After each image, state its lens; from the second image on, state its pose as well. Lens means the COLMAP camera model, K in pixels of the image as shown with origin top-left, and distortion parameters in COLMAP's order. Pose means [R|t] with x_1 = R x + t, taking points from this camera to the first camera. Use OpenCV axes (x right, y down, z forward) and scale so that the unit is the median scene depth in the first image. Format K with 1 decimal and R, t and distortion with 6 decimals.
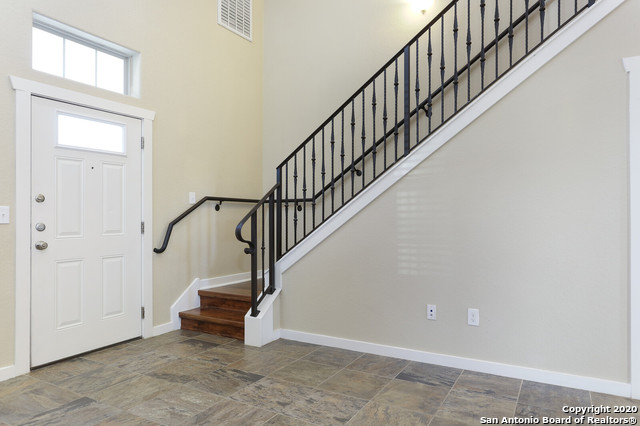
lens RADIAL K [[414.6, 0, 339.0], [0, 414.6, 210.9], [0, 0, 1]] dist [-0.005547, 0.001395]
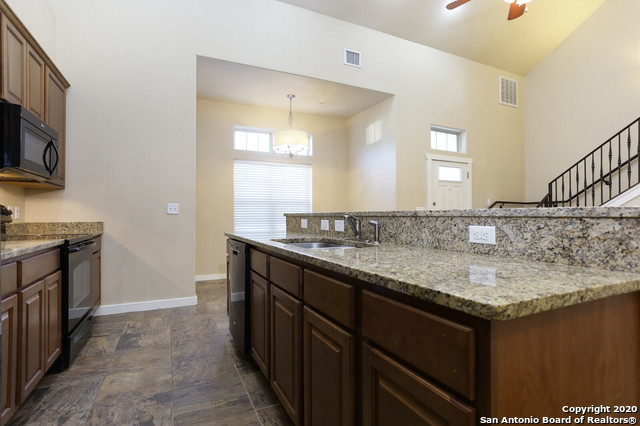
lens RADIAL K [[319.7, 0, 317.3], [0, 319.7, 214.9], [0, 0, 1]] dist [-0.049689, 0.034330]
pose [[0.810640, -0.001162, -0.585544, -0.186387], [0.005795, 0.999965, 0.006039, 0.017518], [0.585516, -0.008289, 0.810618, -0.758759]]
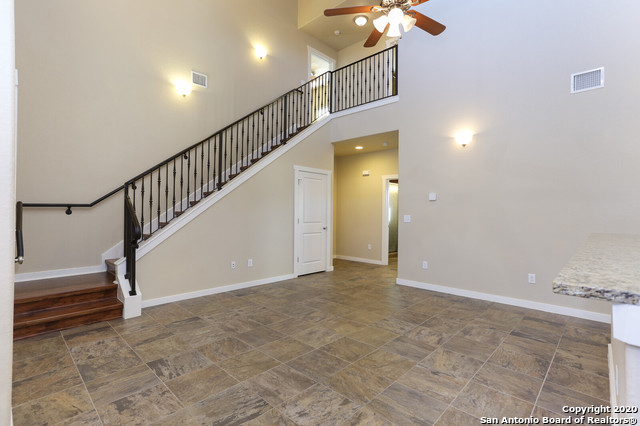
lens RADIAL K [[308.3, 0, 324.0], [0, 308.3, 213.5], [0, 0, 1]] dist [-0.046516, 0.032491]
pose [[0.247986, -0.002906, 0.968759, -1.066719], [-0.017890, 0.999811, 0.007579, -0.032405], [-0.968598, -0.019211, 0.247887, 0.171022]]
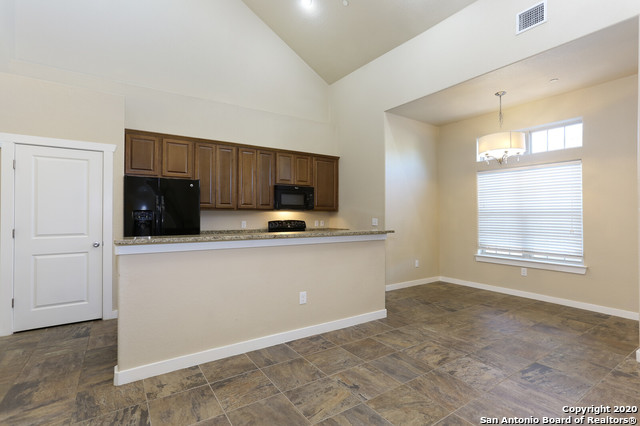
lens RADIAL K [[306.2, 0, 320.0], [0, 306.2, 213.0], [0, 0, 1]] dist [-0.047905, 0.031474]
pose [[-0.463312, -0.007523, -0.886163, 0.290610], [0.007414, 0.999896, -0.012365, -0.030376], [0.886164, -0.012299, -0.463208, 0.328270]]
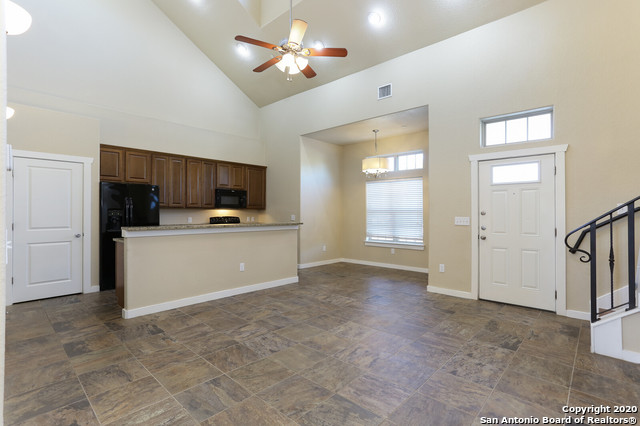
lens RADIAL K [[304.6, 0, 316.3], [0, 304.6, 209.2], [0, 0, 1]] dist [-0.051586, 0.031983]
pose [[-0.257526, -0.009319, -0.966226, 0.761361], [0.006831, 0.999911, -0.011465, -0.034032], [0.966247, -0.009553, -0.257440, 0.546536]]
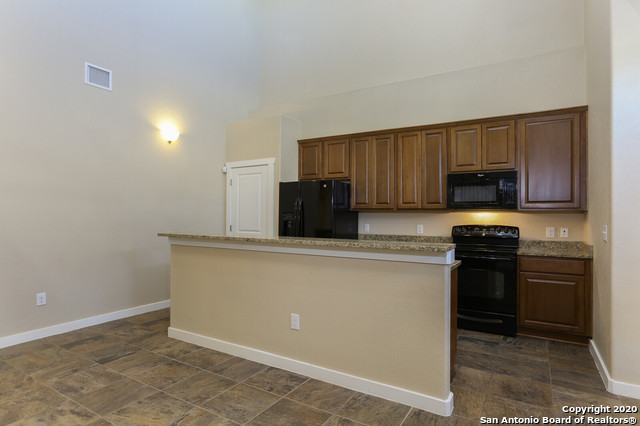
lens RADIAL K [[352.8, 0, 320.5], [0, 352.8, 215.3], [0, 0, 1]] dist [-0.045734, 0.028903]
pose [[-0.999144, -0.005051, 0.041055, -0.603136], [-0.005512, 0.999923, -0.011116, -0.030599], [-0.040996, -0.011333, -0.999095, 0.690764]]
